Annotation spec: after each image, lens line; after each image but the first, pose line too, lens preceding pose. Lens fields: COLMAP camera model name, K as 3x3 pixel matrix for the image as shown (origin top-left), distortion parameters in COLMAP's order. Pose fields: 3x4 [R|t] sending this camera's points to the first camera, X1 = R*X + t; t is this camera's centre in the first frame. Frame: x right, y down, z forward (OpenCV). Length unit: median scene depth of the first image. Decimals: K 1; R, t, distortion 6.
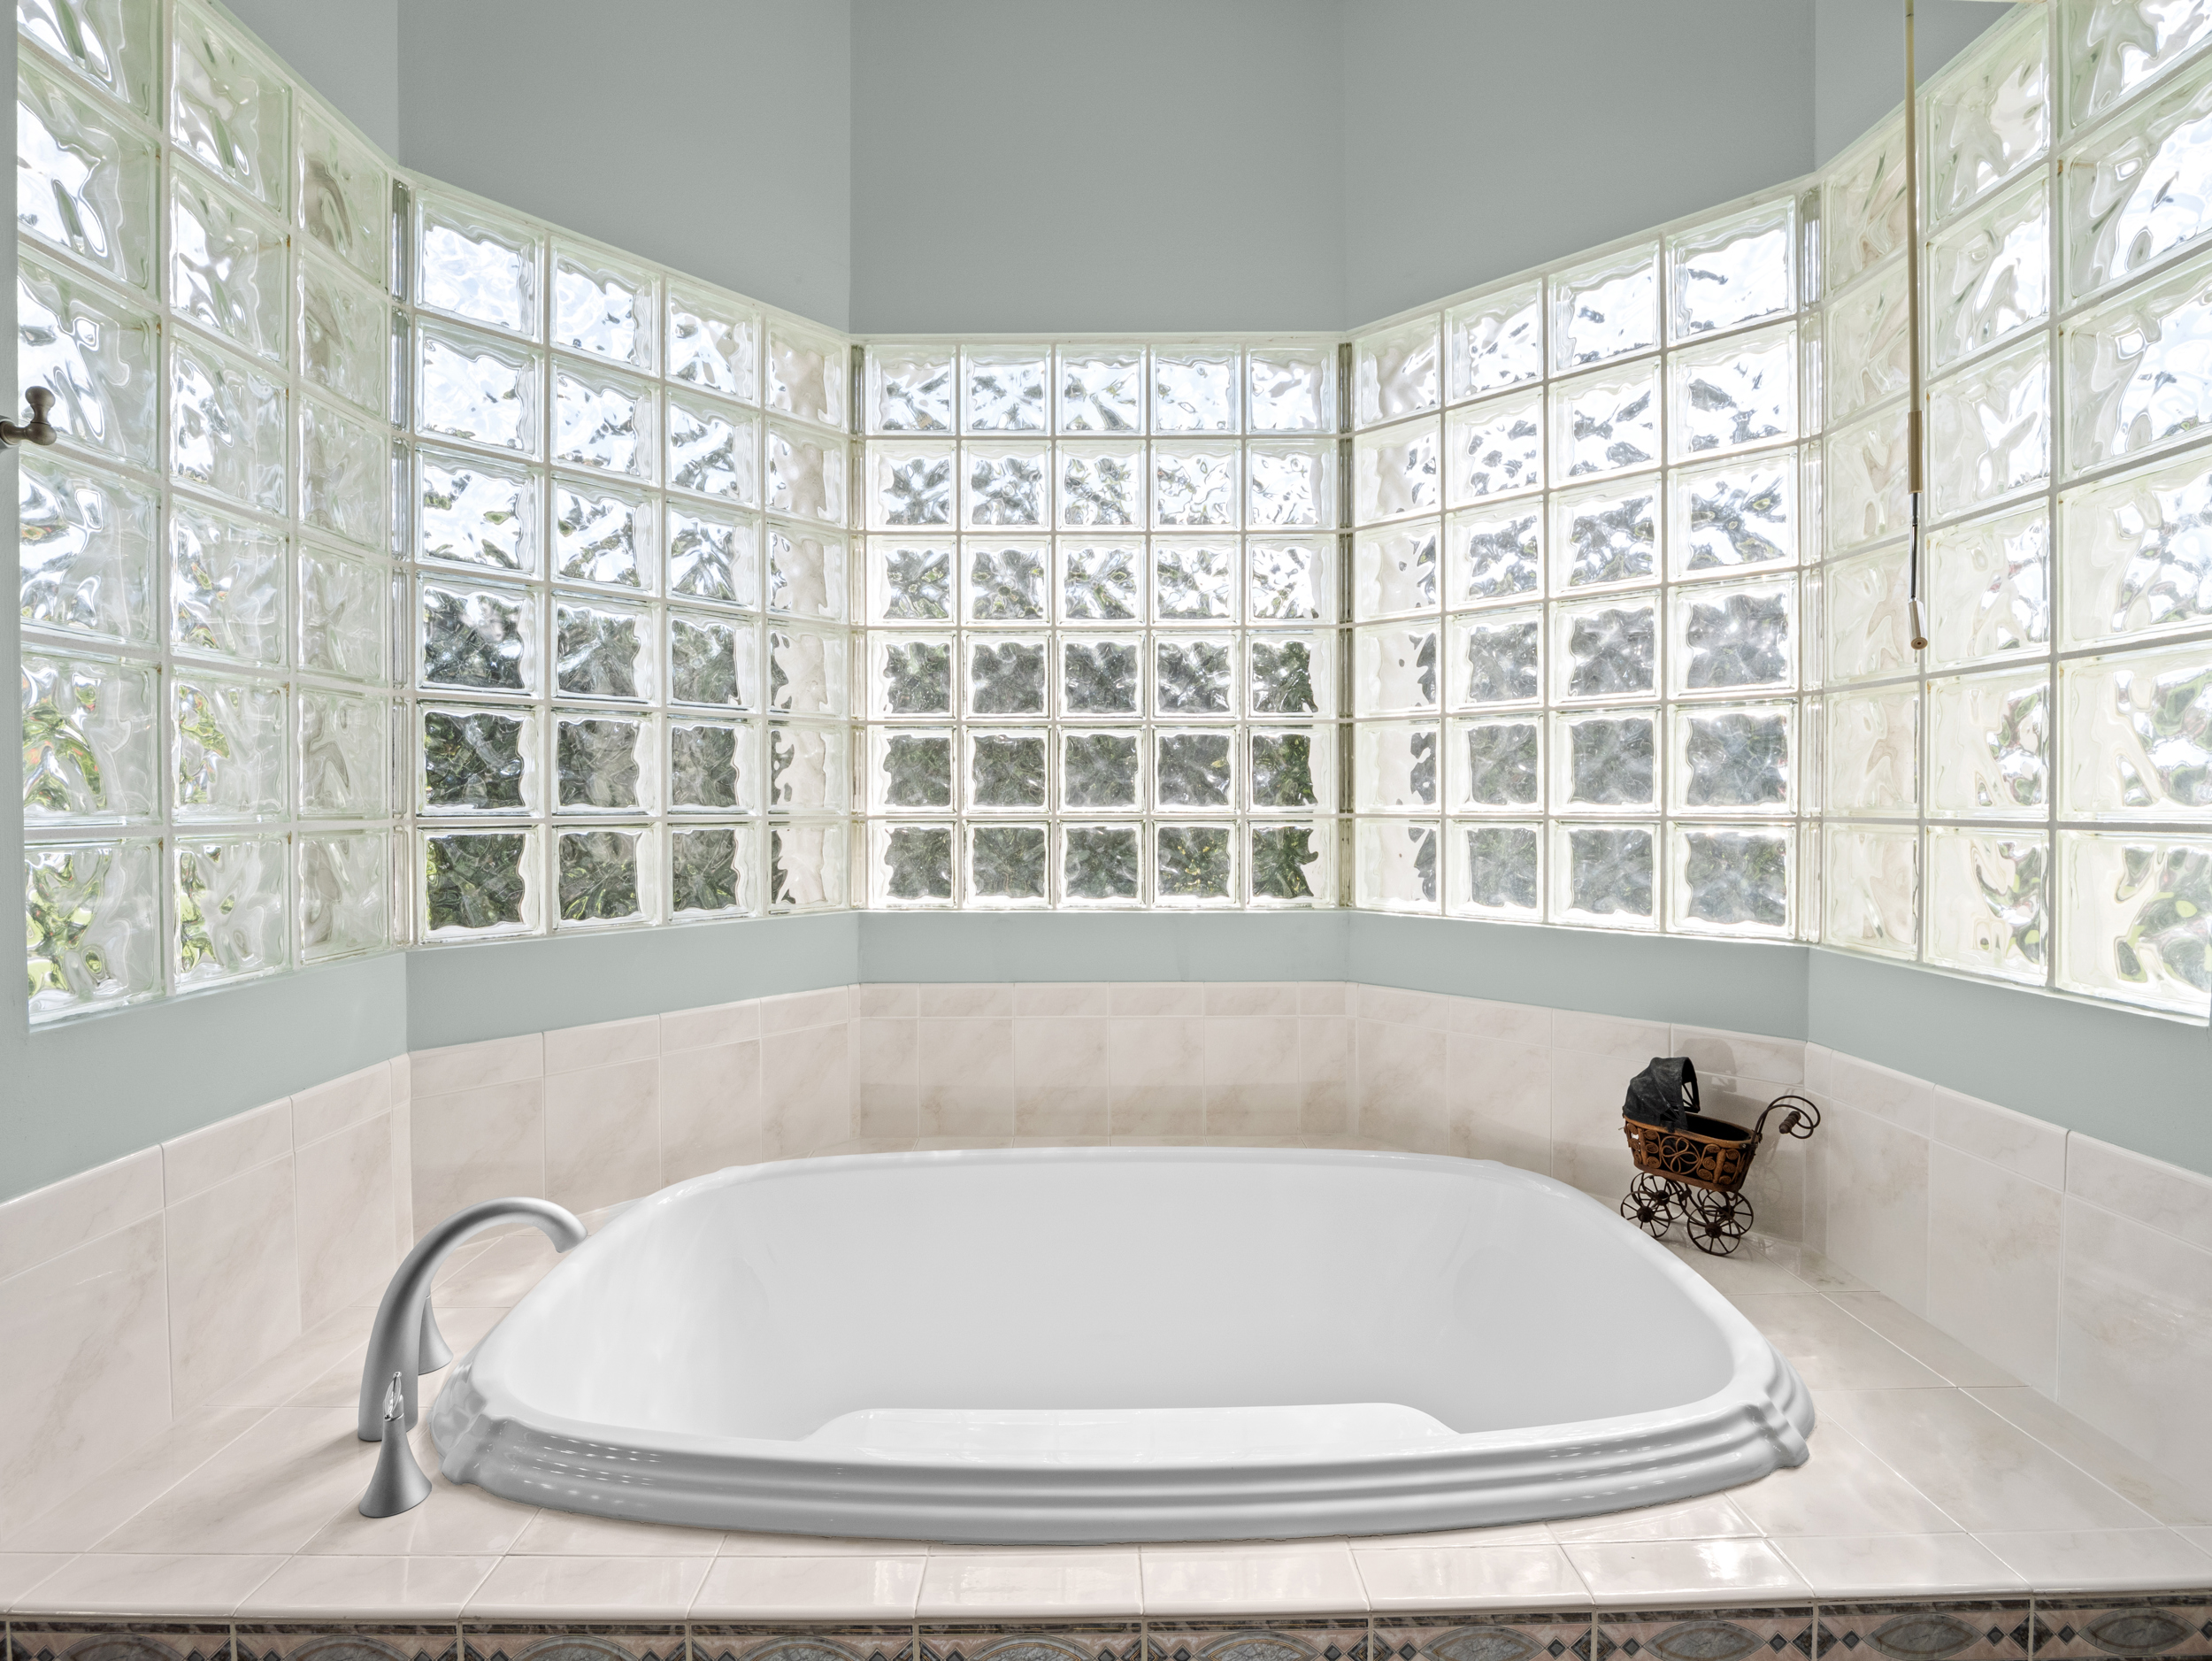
lens RADIAL K [[1081.9, 0, 1117.2], [0, 1081.9, 824.8], [0, 0, 1]] dist [-0.009228, -0.005314]
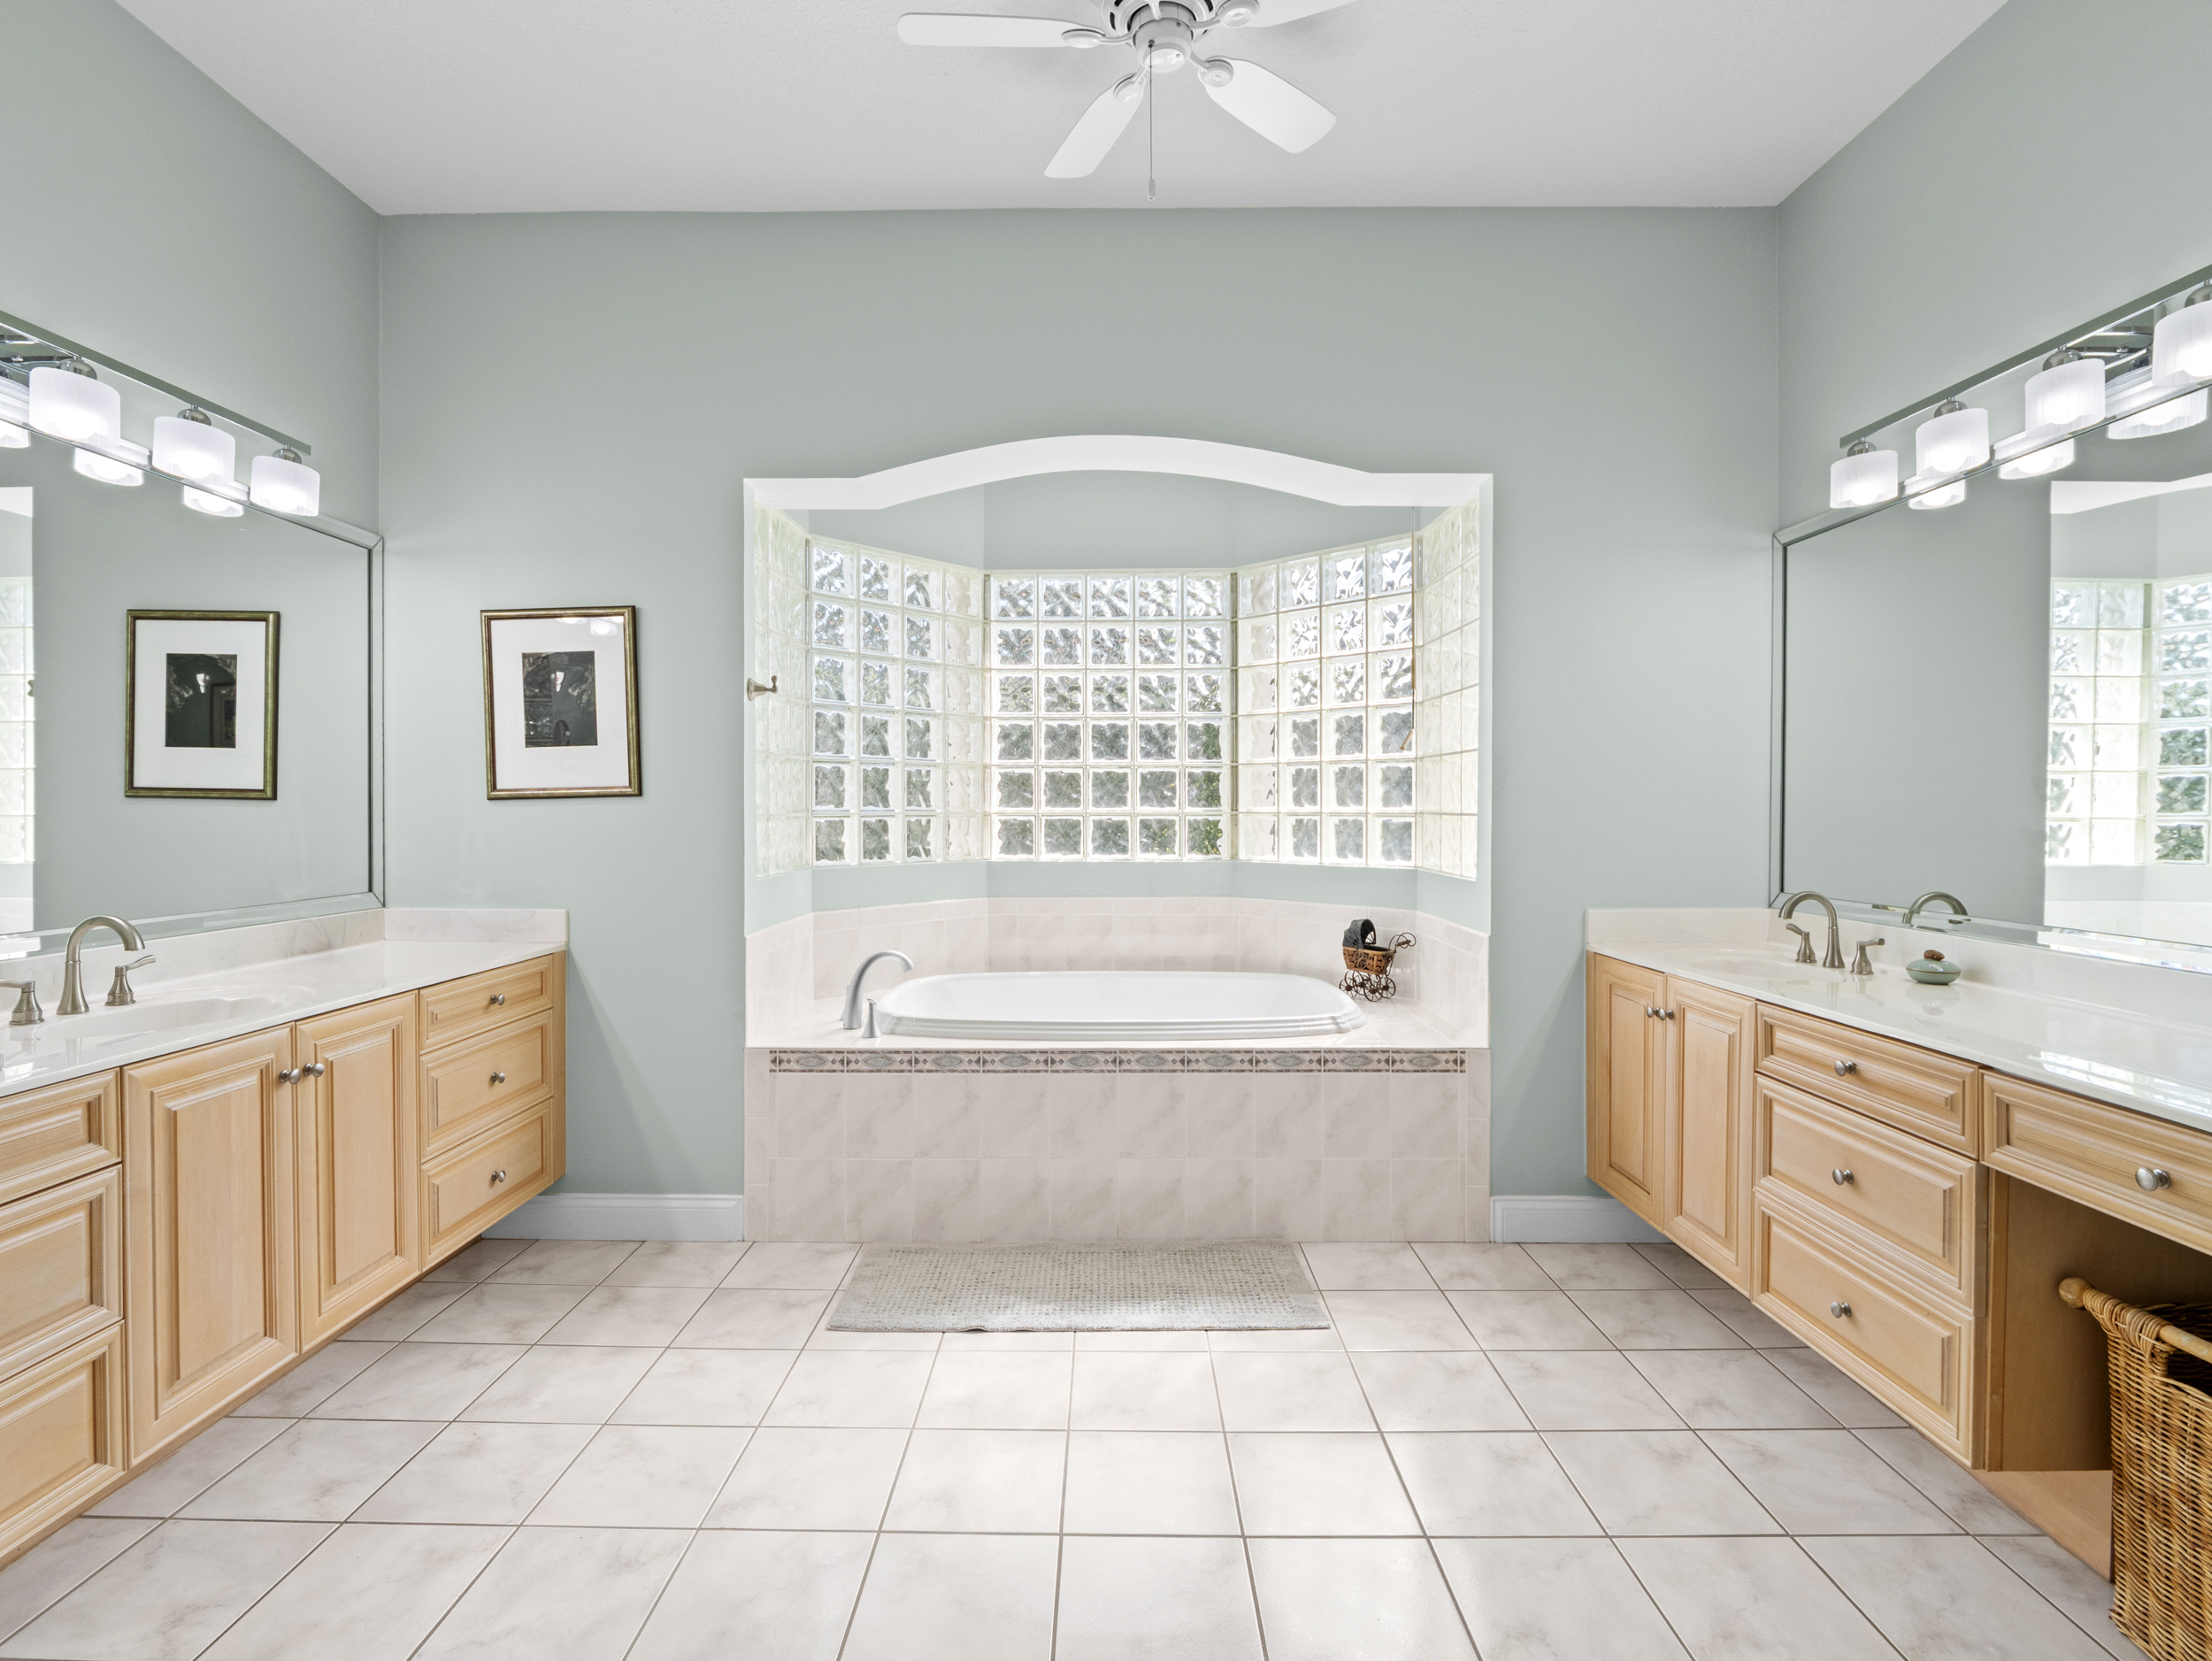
lens RADIAL K [[1081.9, 0, 1103.7], [0, 1081.9, 816.0], [0, 0, 1]] dist [-0.009228, -0.005314]
pose [[0.999406, 0.000561, -0.034454, 0.041132], [-0.001040, 0.999903, -0.013896, 0.024844], [0.034443, 0.013923, 0.999310, -0.949338]]
